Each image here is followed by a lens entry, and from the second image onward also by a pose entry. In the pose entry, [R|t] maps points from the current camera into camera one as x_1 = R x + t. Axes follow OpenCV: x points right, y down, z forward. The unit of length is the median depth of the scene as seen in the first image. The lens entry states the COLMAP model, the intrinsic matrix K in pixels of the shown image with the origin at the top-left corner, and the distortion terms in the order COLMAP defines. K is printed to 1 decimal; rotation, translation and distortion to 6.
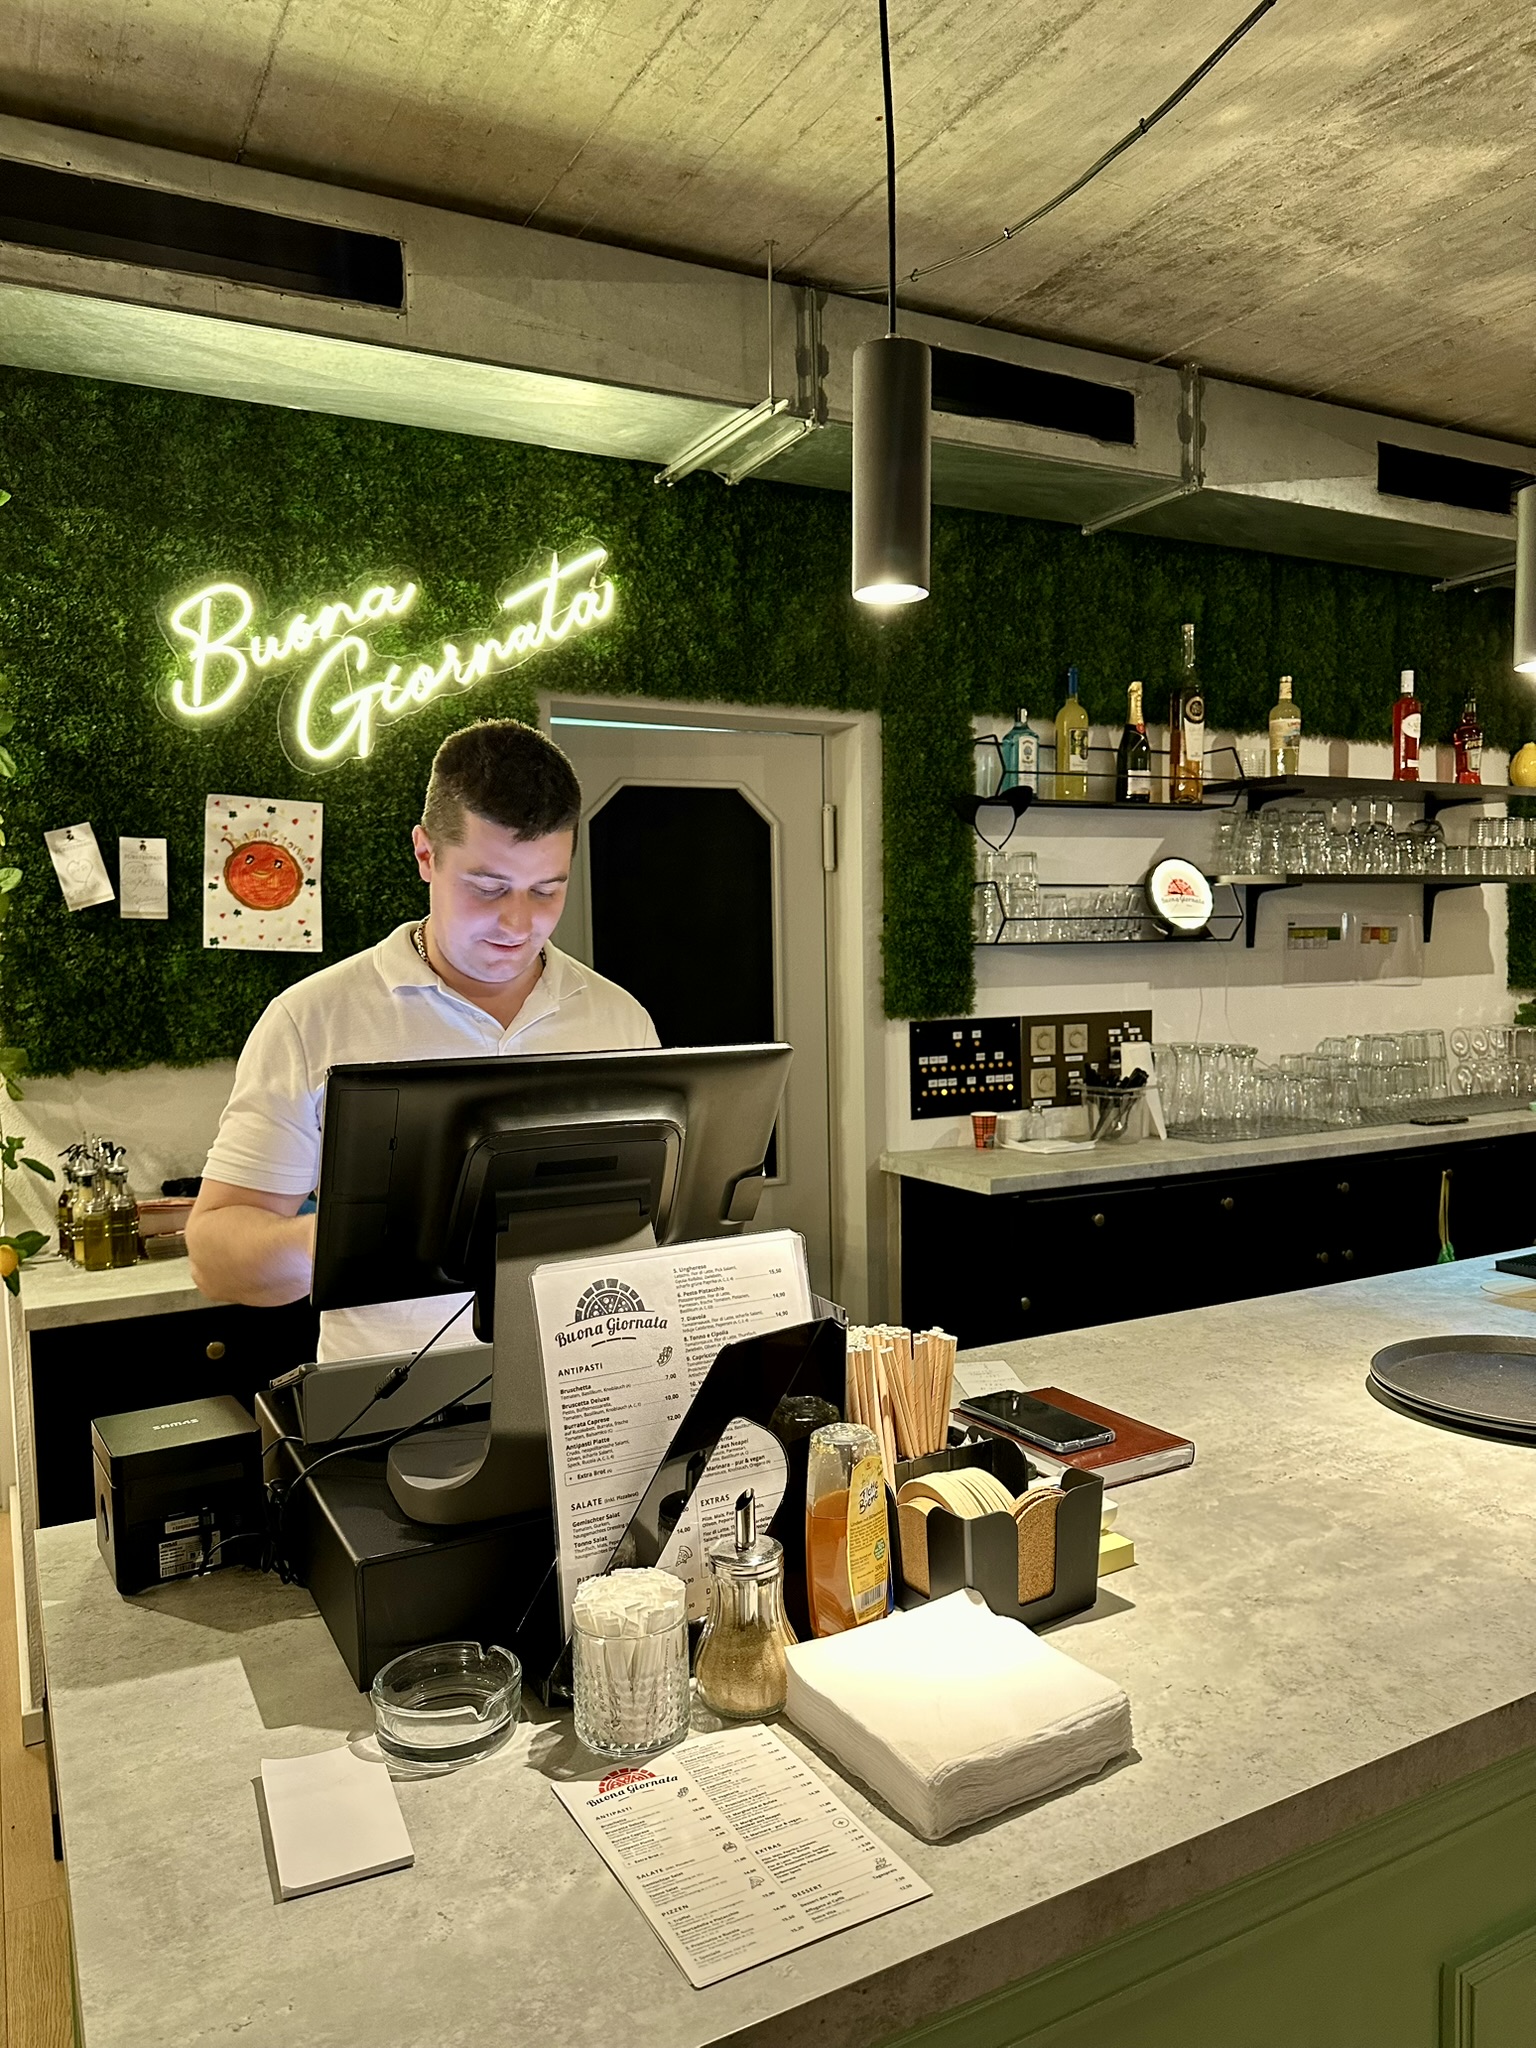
lens RADIAL K [[1458.4, 0, 768.0], [0, 1458.4, 1024.0], [0, 0, 1]] dist [-0.005073, -0.001943]
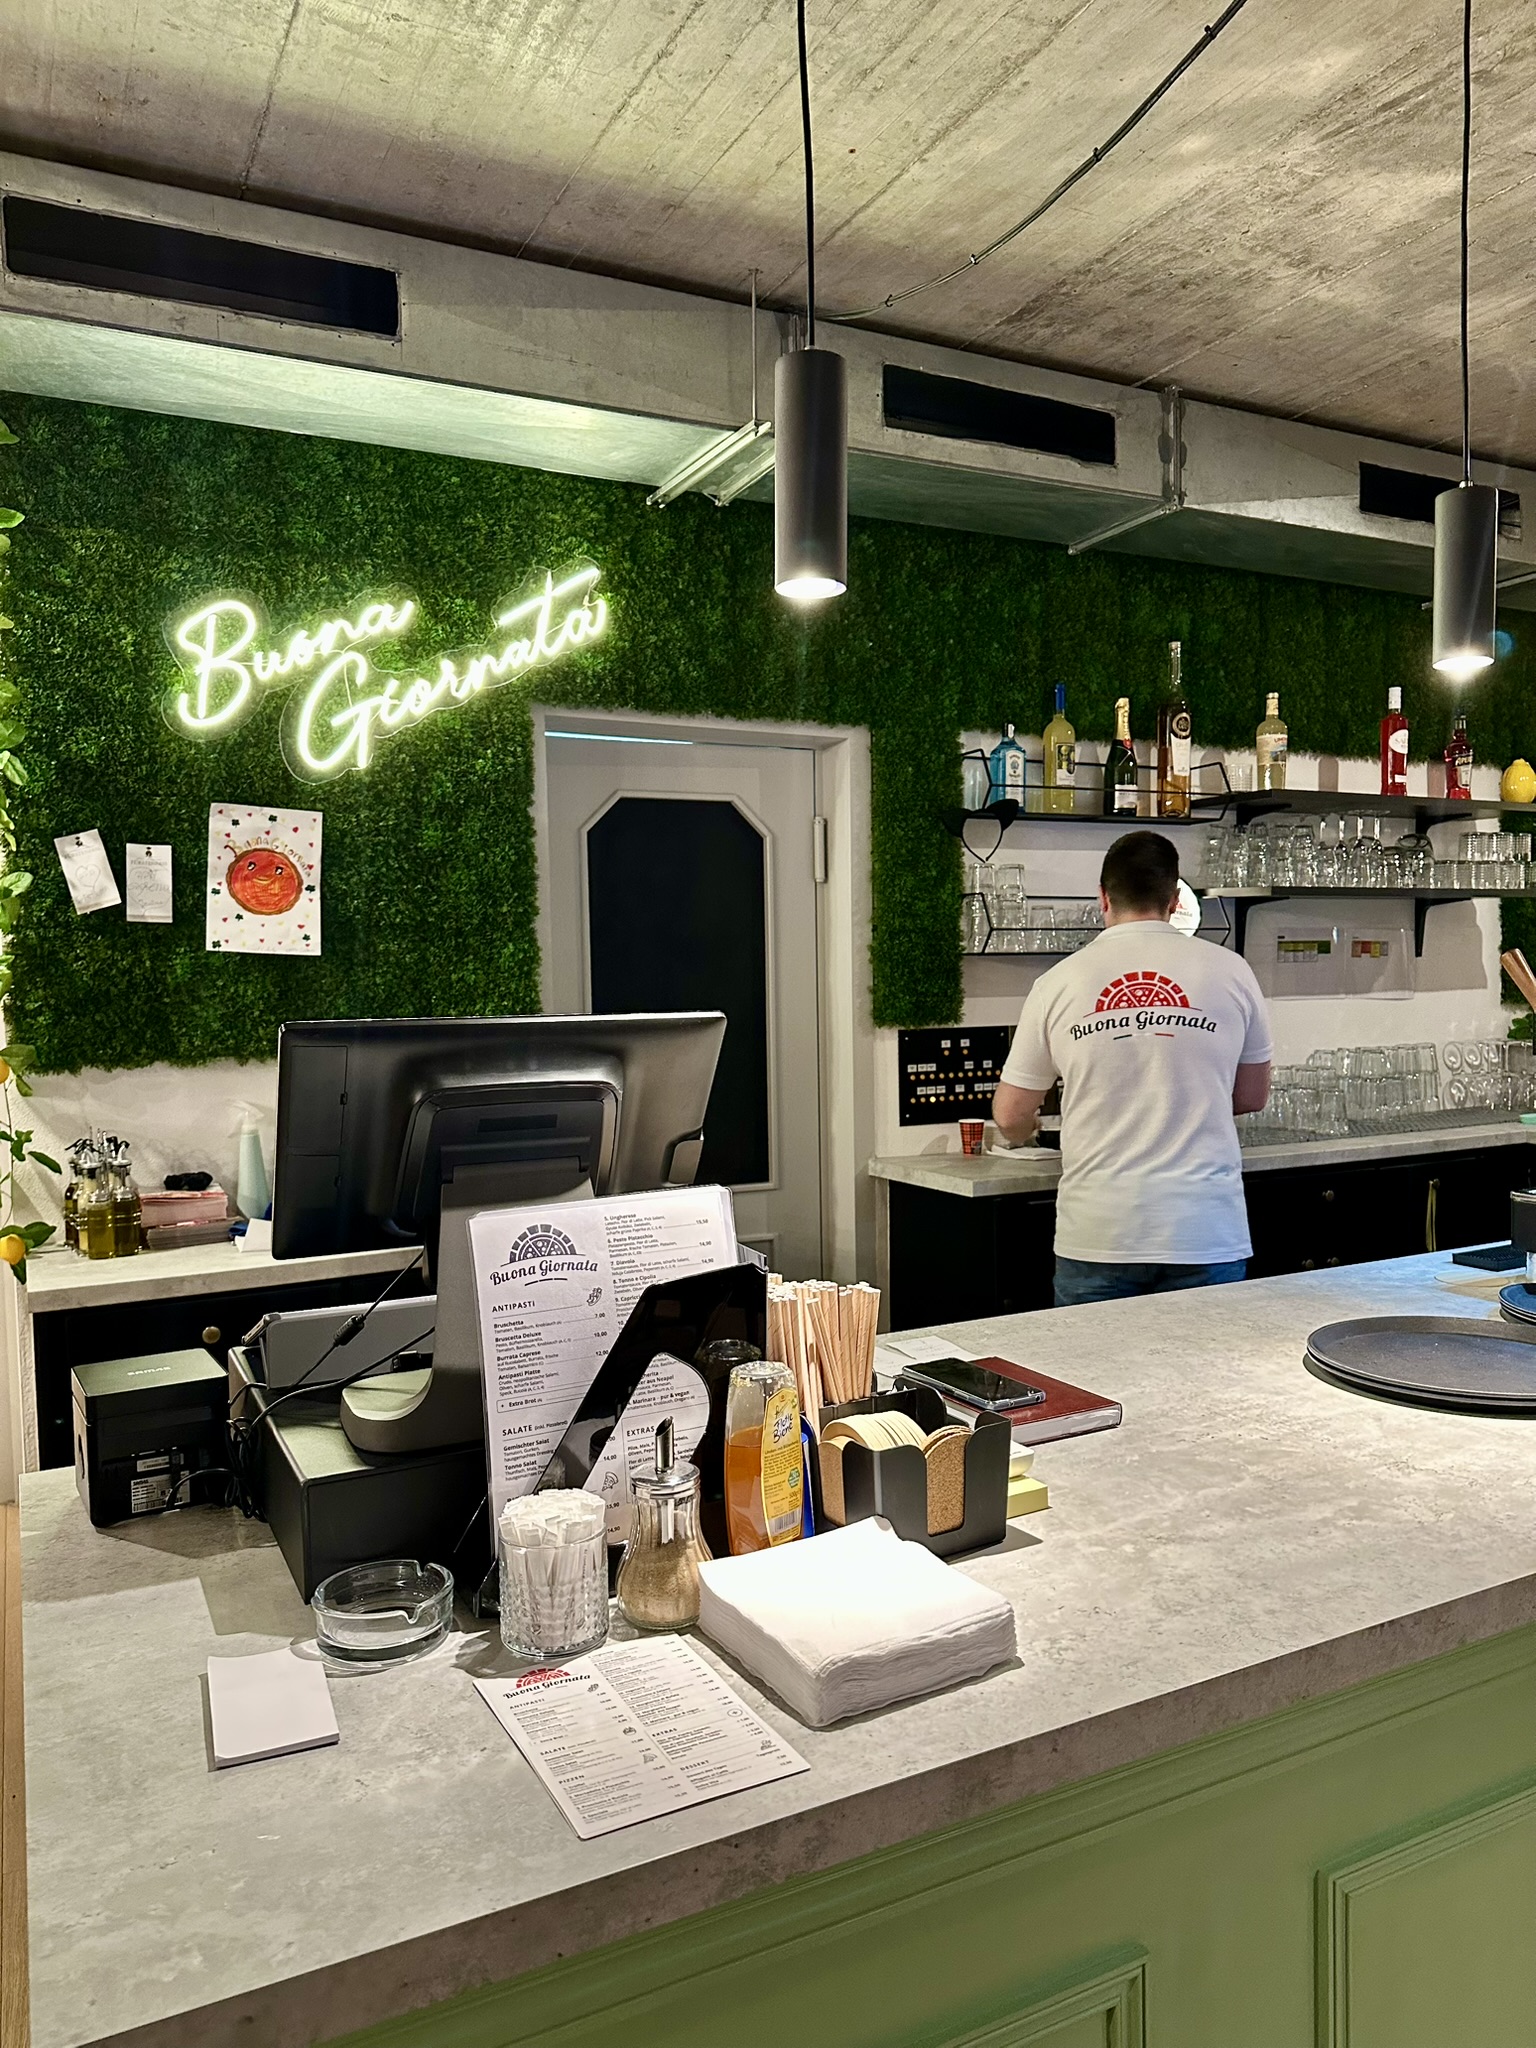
lens RADIAL K [[1455.0, 0, 760.8], [0, 1455.0, 1031.9], [0, 0, 1]] dist [-0.000003, -0.007120]
pose [[0.999789, 0.002597, -0.020367, 0.029177], [-0.002879, 0.999900, -0.013866, 0.019171], [0.020329, 0.013922, 0.999696, -0.027478]]
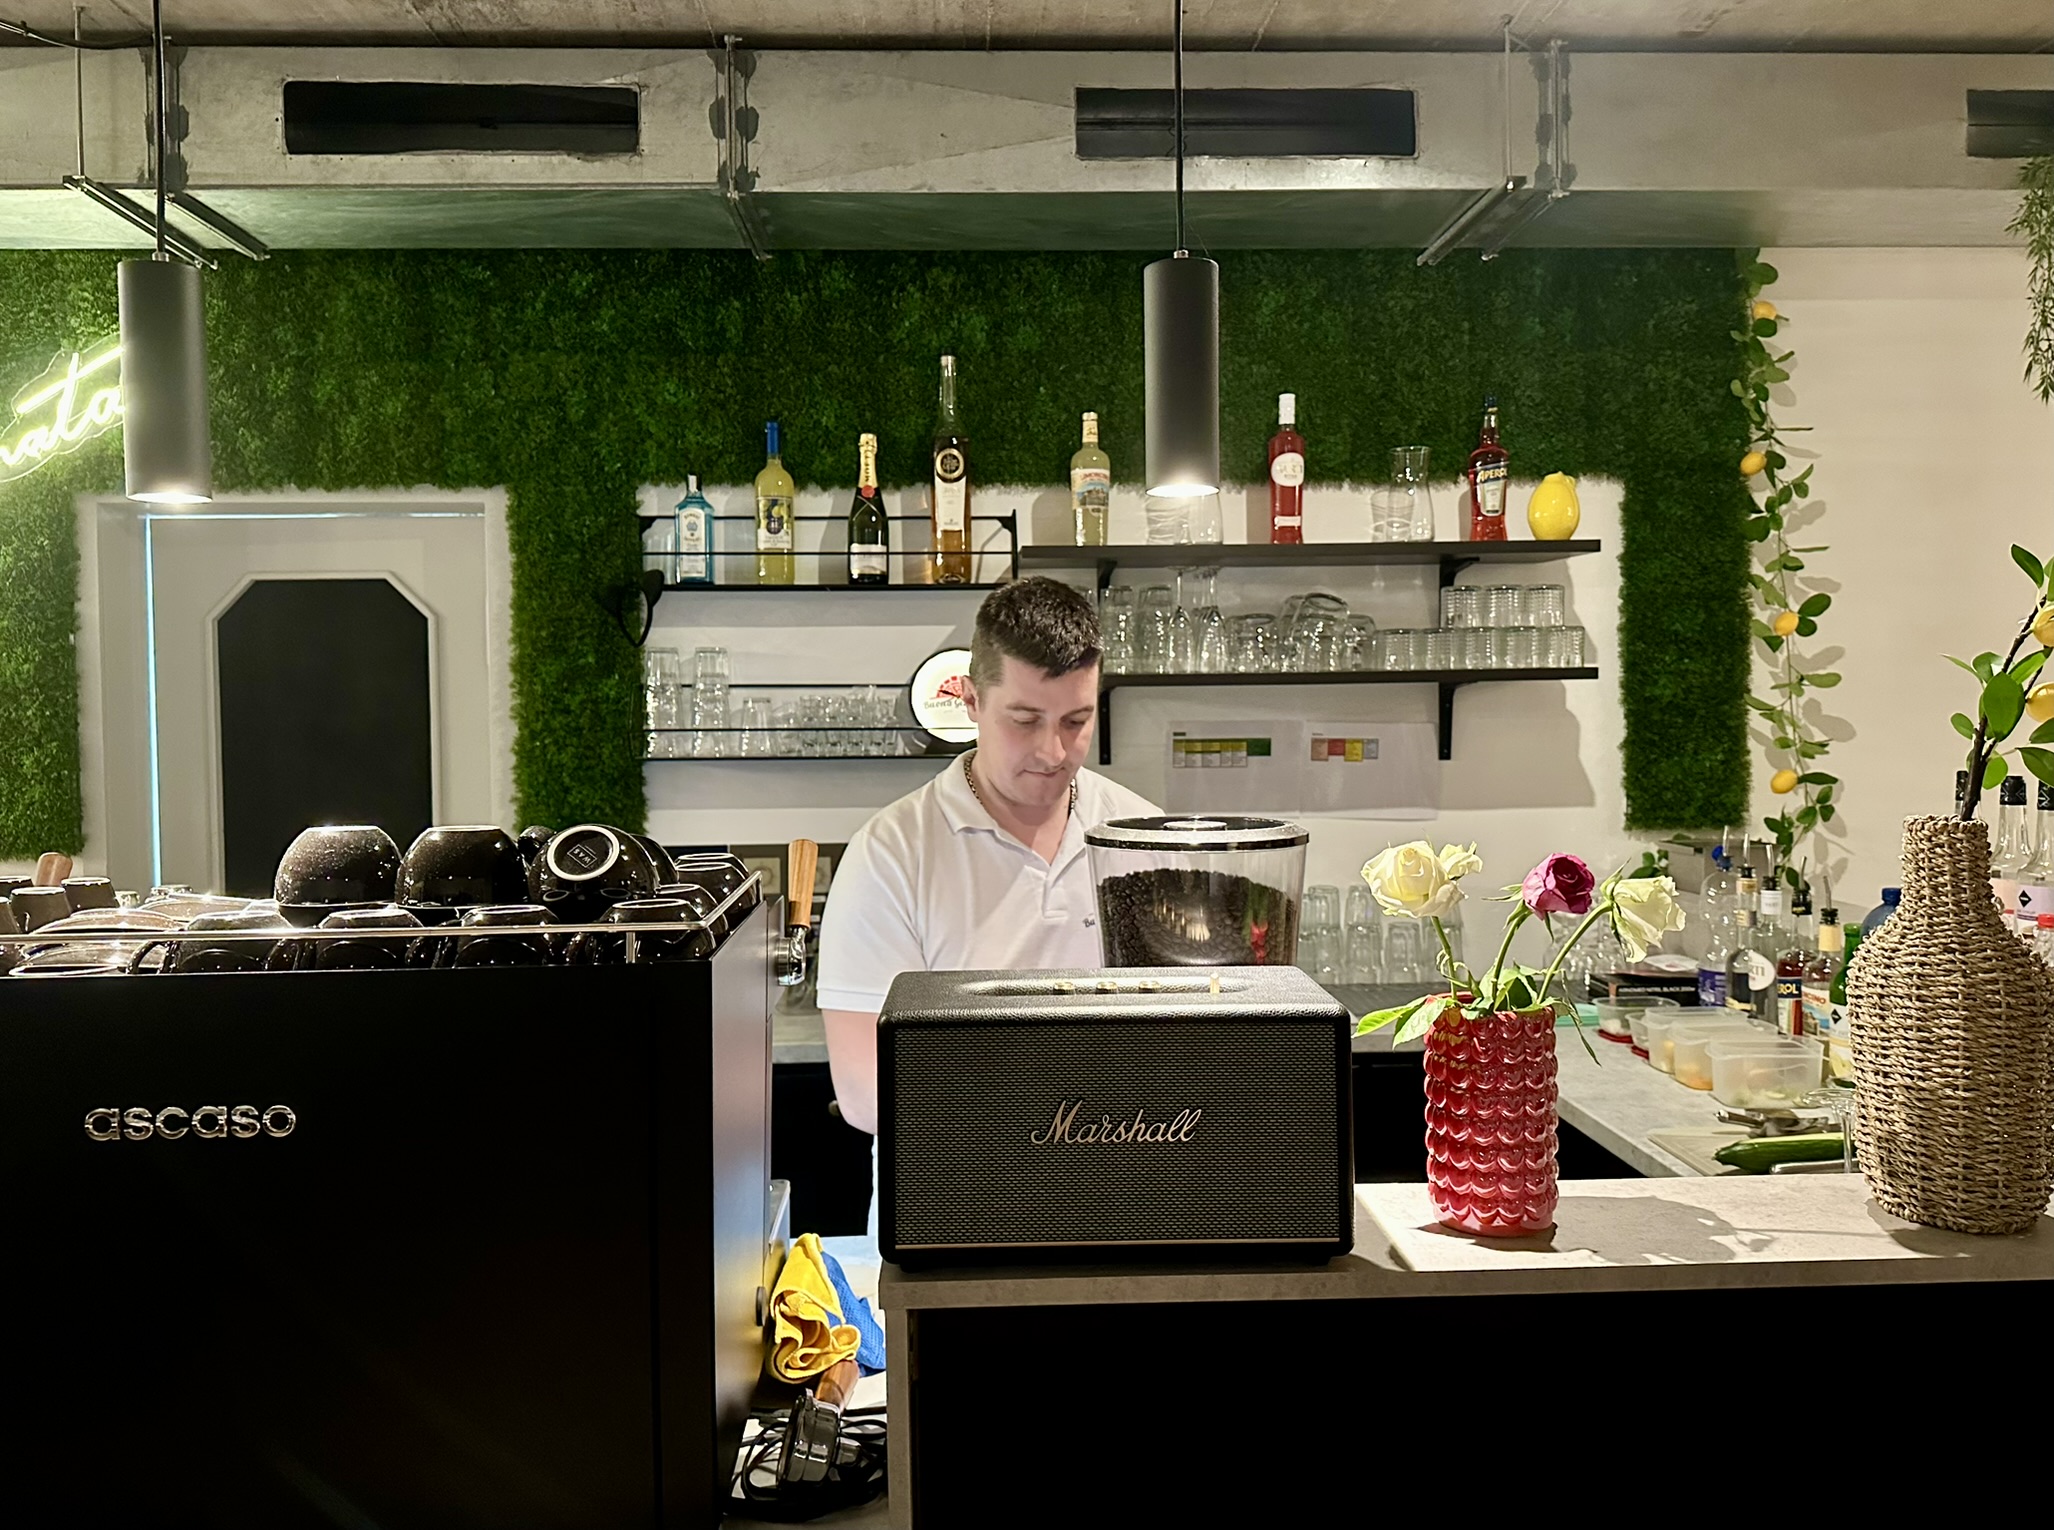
lens RADIAL K [[1449.1, 0, 1030.5], [0, 1449.1, 729.9], [0, 0, 1]] dist [-0.044775, -0.000243]
pose [[0.916960, 0.028918, -0.397930, 0.932033], [-0.035950, 0.999301, -0.010221, -0.095890], [0.397356, 0.023678, 0.917359, 0.445286]]
